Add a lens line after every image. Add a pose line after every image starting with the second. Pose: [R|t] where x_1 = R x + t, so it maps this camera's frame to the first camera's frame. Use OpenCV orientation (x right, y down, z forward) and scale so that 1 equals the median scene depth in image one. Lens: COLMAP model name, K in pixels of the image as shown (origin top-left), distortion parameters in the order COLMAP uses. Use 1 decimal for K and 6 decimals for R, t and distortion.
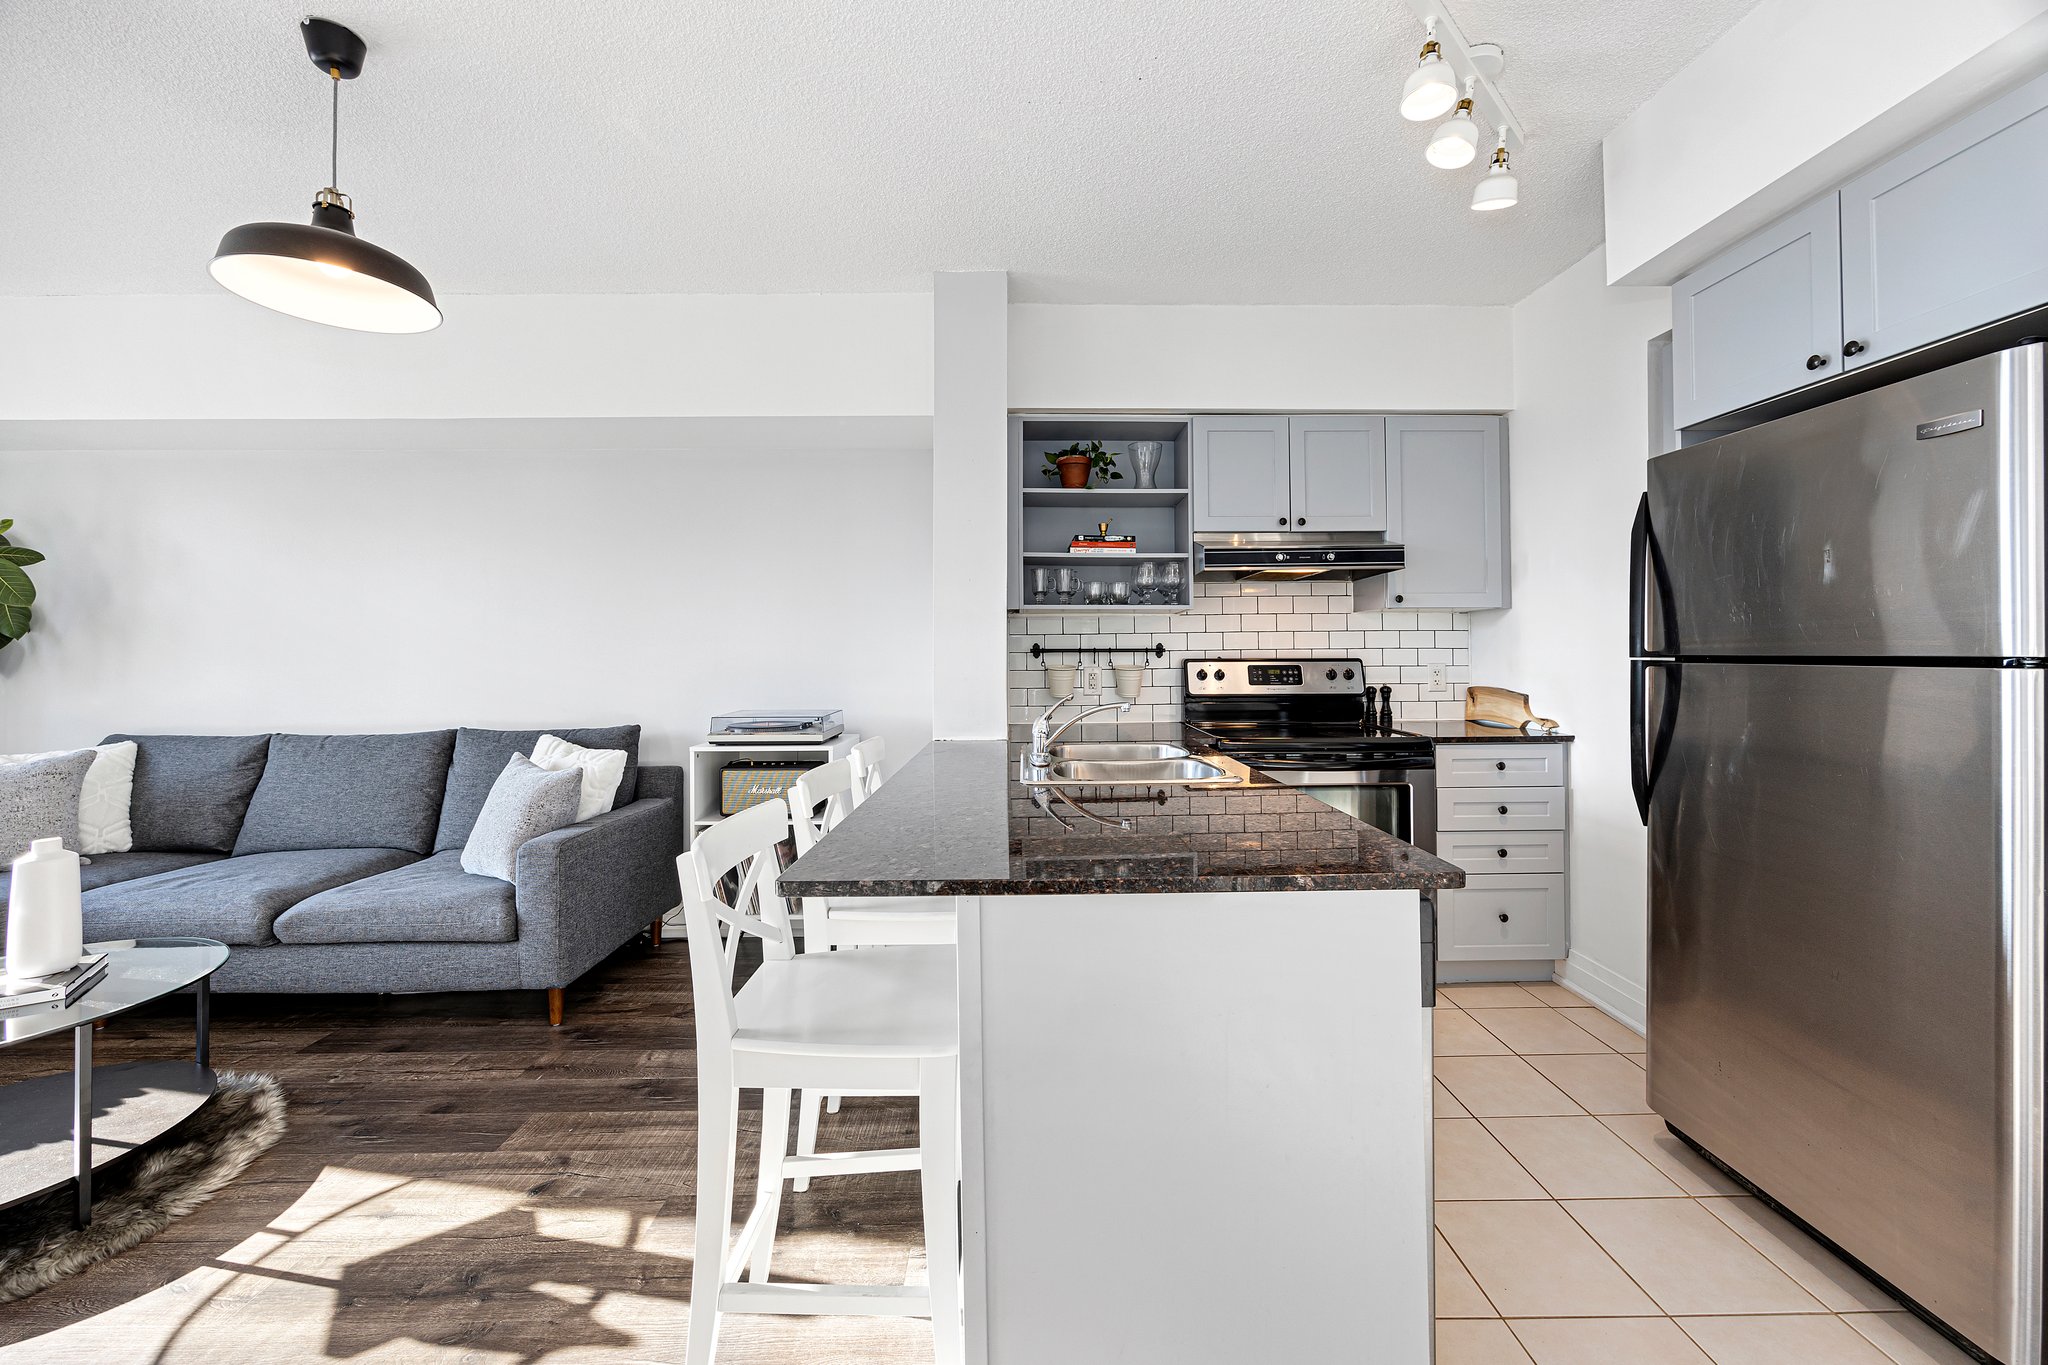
lens RADIAL K [[788.1, 0, 1028.9], [0, 788.1, 642.4], [0, 0, 1]] dist [-0.003341, 0.000933]
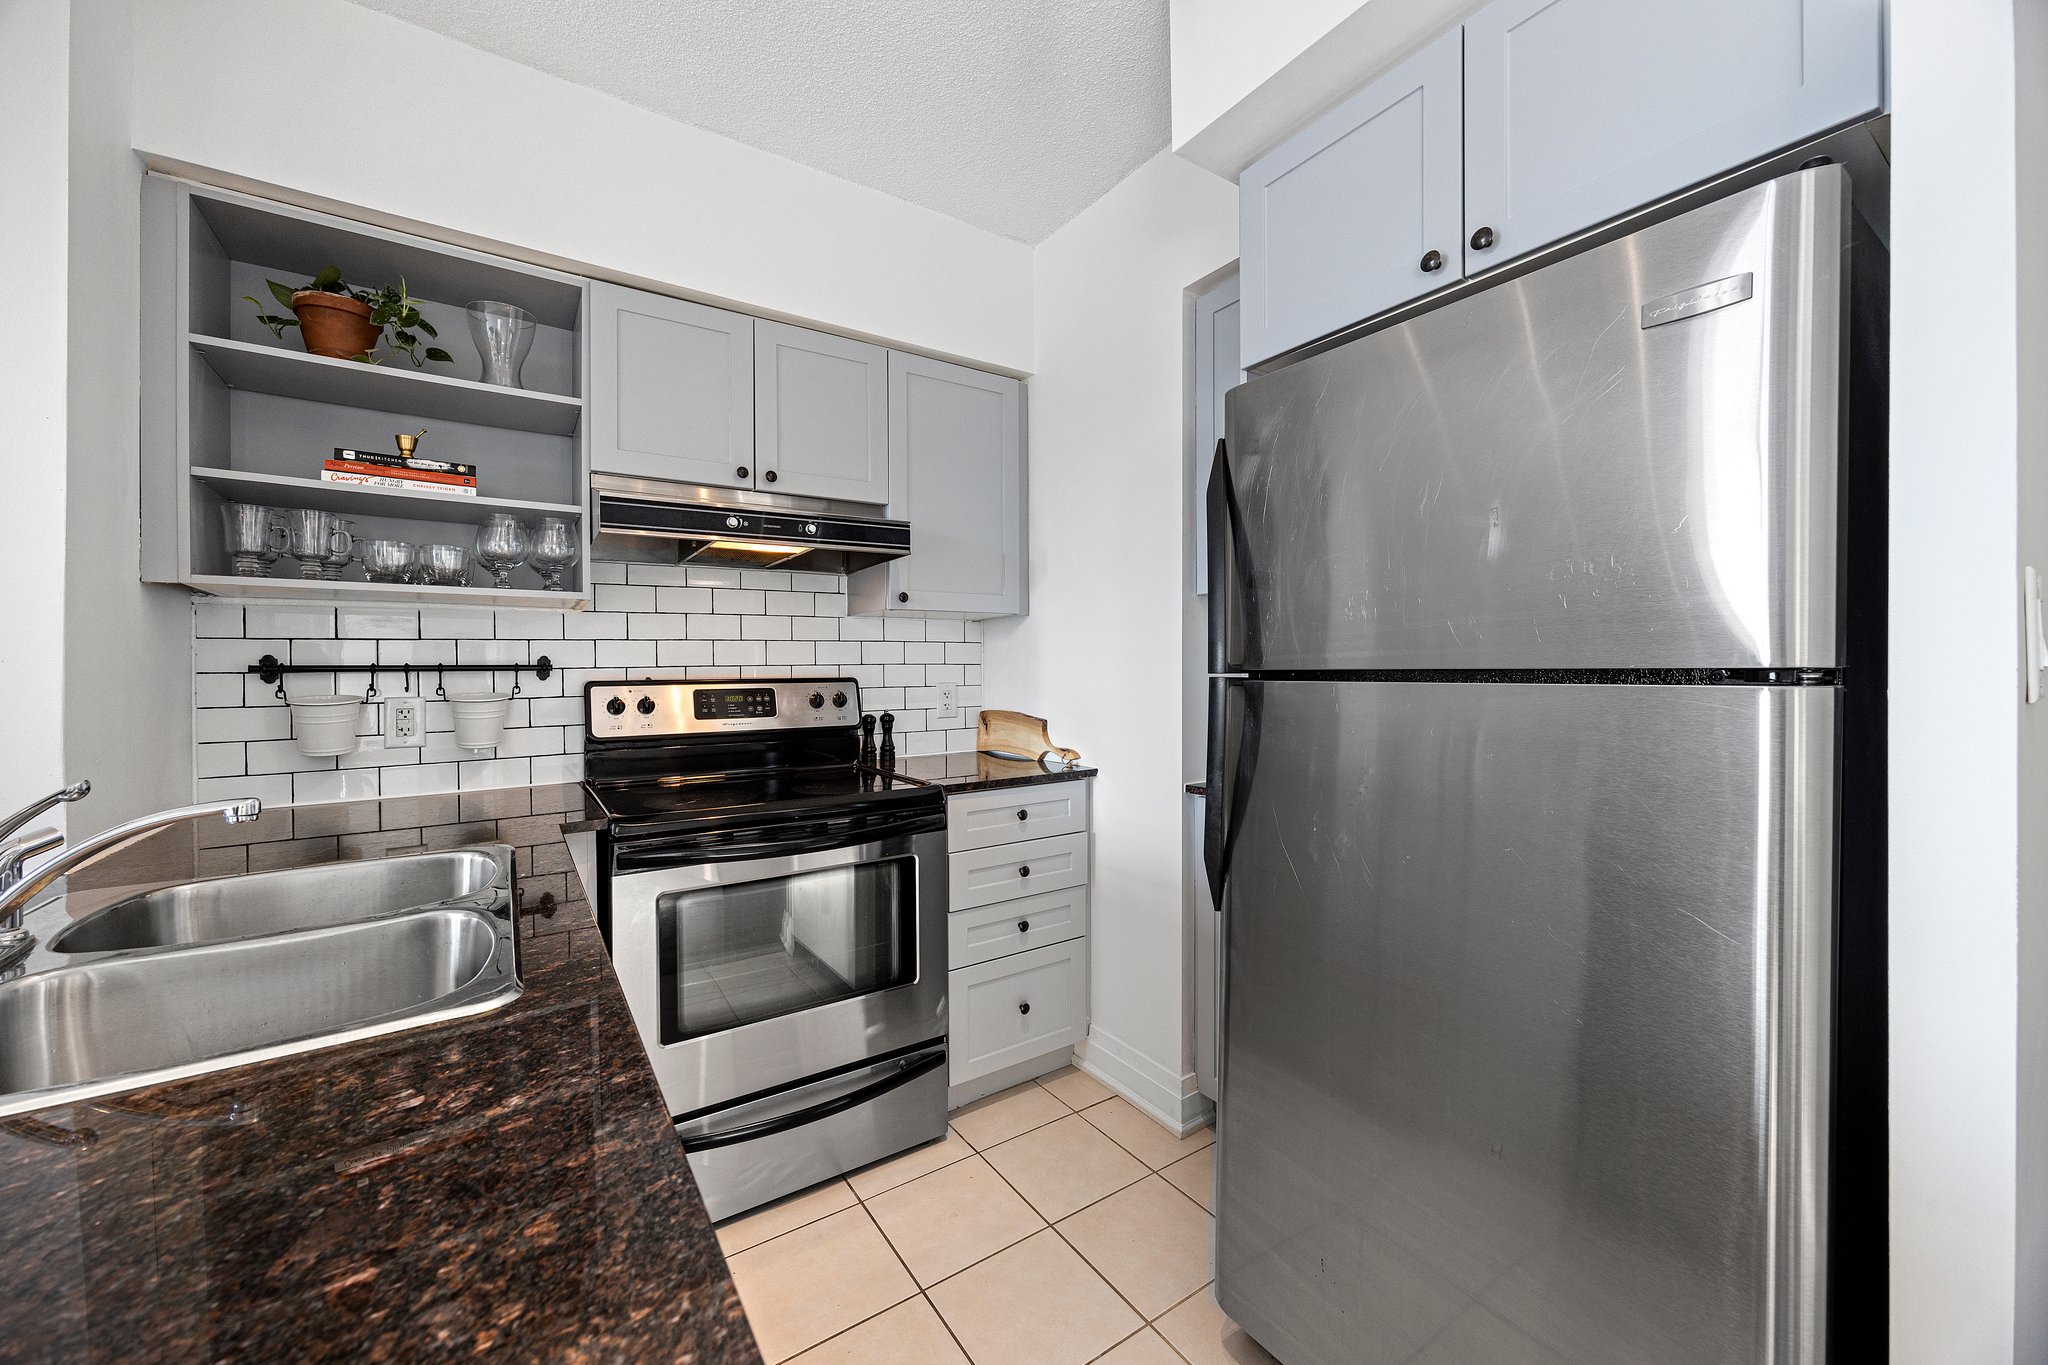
lens RADIAL K [[788.1, 0, 1024.0], [0, 788.1, 670.4], [0, 0, 1]] dist [-0.003341, 0.000933]
pose [[0.832792, -0.002938, 0.553578, 0.154694], [-0.002891, 0.999949, 0.009656, 0.005979], [-0.553578, -0.009642, 0.832741, 0.319716]]
